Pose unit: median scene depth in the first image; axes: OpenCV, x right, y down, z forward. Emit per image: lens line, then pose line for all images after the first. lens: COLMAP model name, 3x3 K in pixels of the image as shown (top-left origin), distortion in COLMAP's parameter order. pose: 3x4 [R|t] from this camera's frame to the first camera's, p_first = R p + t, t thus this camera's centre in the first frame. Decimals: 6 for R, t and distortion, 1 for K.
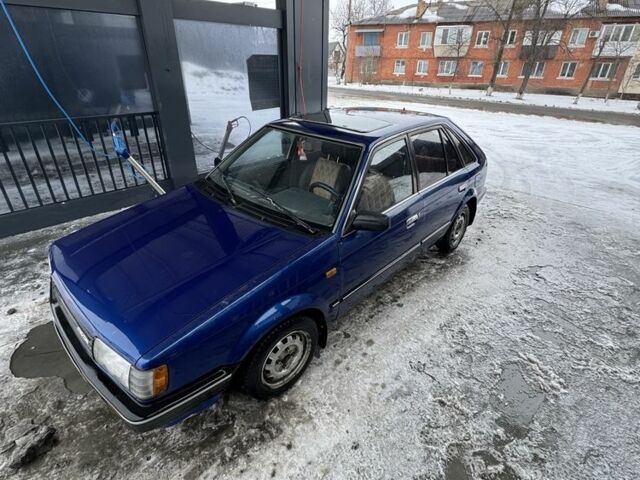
lens RADIAL K [[343.6, 0, 318.4], [0, 343.6, 238.3], [0, 0, 1]] dist [-0.001265, -0.000908]
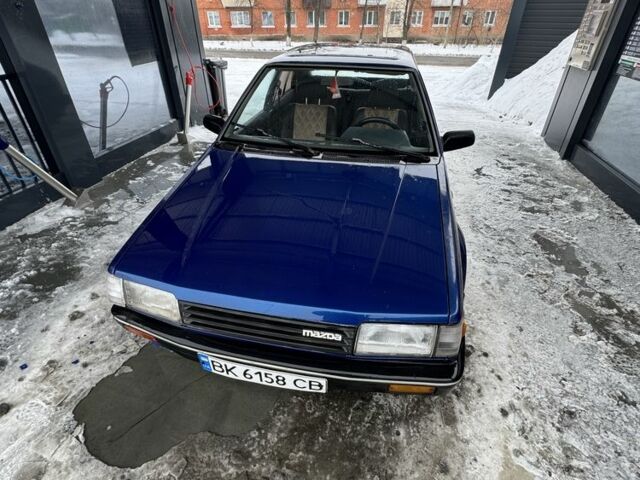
lens RADIAL K [[343.6, 0, 321.7], [0, 343.6, 240.7], [0, 0, 1]] dist [-0.001265, -0.000908]
pose [[0.845795, -0.304442, 0.438117, -0.387902], [0.256035, 0.952079, 0.167305, -0.019345], [-0.468057, -0.029333, 0.883211, 0.132348]]
